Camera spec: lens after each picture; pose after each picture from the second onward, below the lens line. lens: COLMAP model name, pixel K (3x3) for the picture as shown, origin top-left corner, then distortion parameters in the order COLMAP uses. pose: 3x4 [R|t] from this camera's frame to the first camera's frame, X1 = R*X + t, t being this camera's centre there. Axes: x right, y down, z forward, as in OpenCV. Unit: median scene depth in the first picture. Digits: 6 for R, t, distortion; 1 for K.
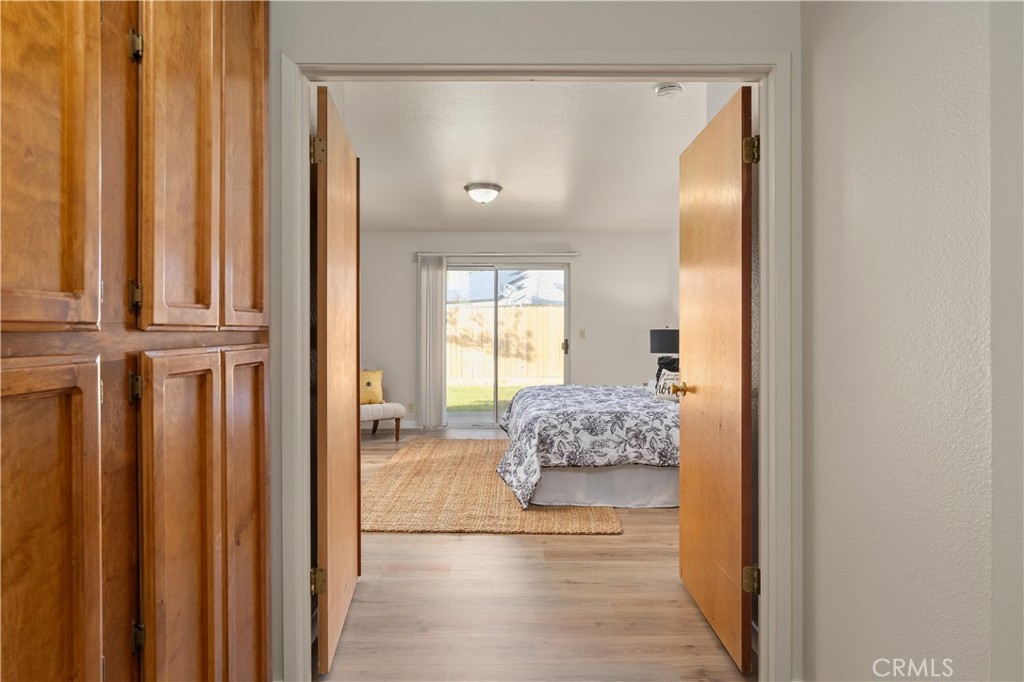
lens RADIAL K [[574.8, 0, 508.9], [0, 574.8, 331.9], [0, 0, 1]] dist [-0.010347, -0.000338]
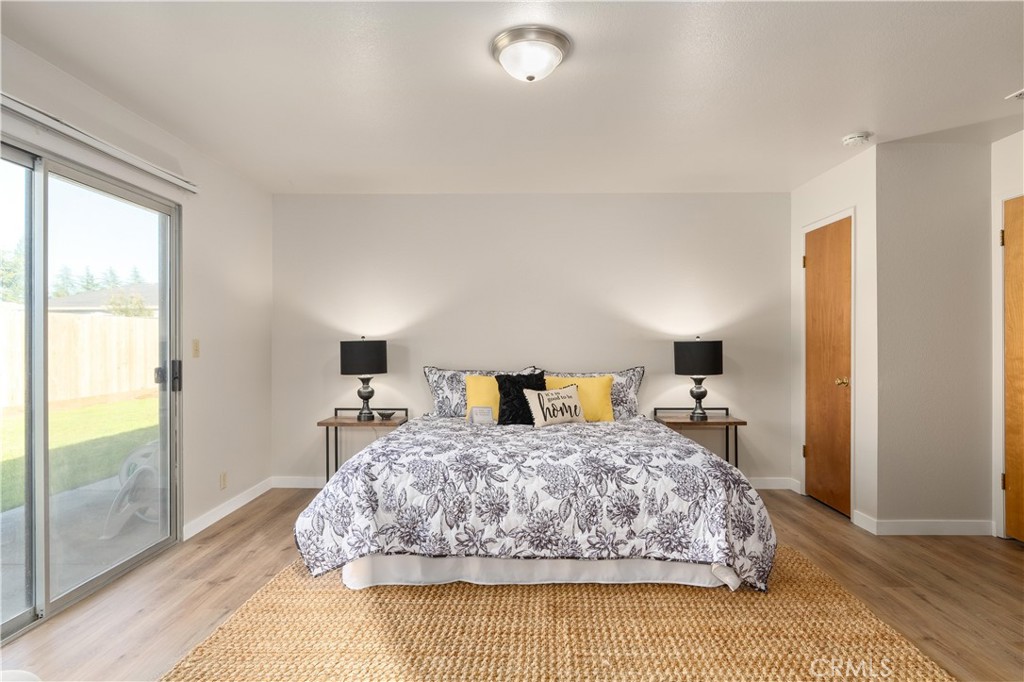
lens RADIAL K [[543.8, 0, 512.0], [0, 543.8, 341.0], [0, 0, 1]] dist [-0.001234, -0.000826]
pose [[0.007573, 0.004740, 0.999960, -0.506187], [0.005391, 0.999974, -0.004781, -0.000787], [-0.999957, 0.005427, 0.007547, 1.008463]]
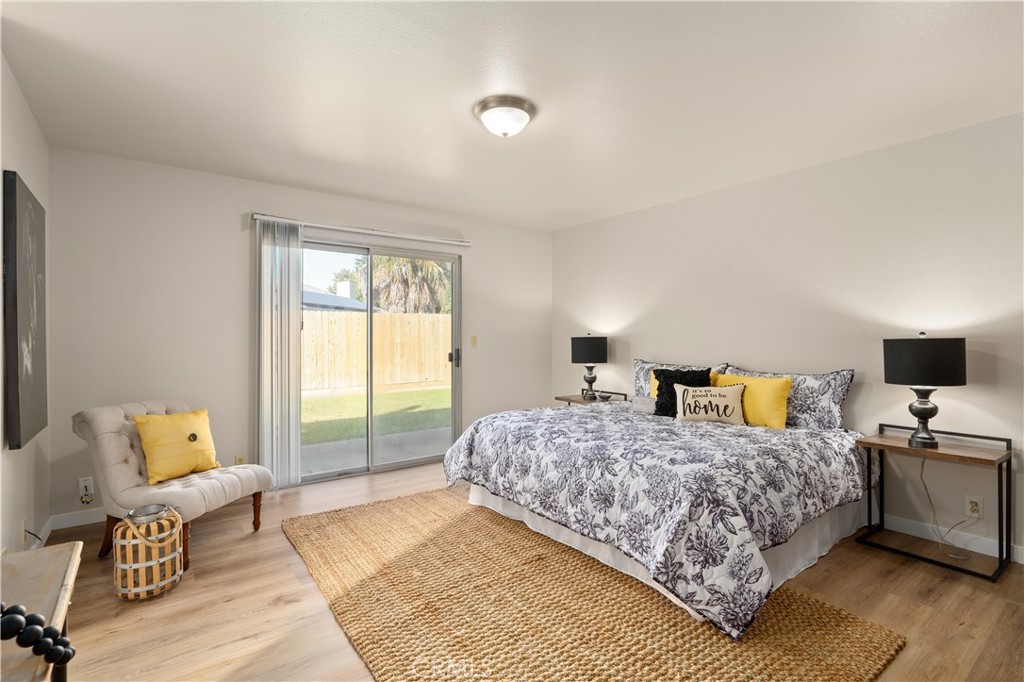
lens RADIAL K [[480.3, 0, 519.8], [0, 480.3, 339.4], [0, 0, 1]] dist [-0.003432, -0.000496]
pose [[0.788957, -0.000850, 0.614448, -0.353358], [0.000143, 0.999999, 0.001201, -0.002875], [-0.614449, -0.000860, 0.788956, 0.574136]]
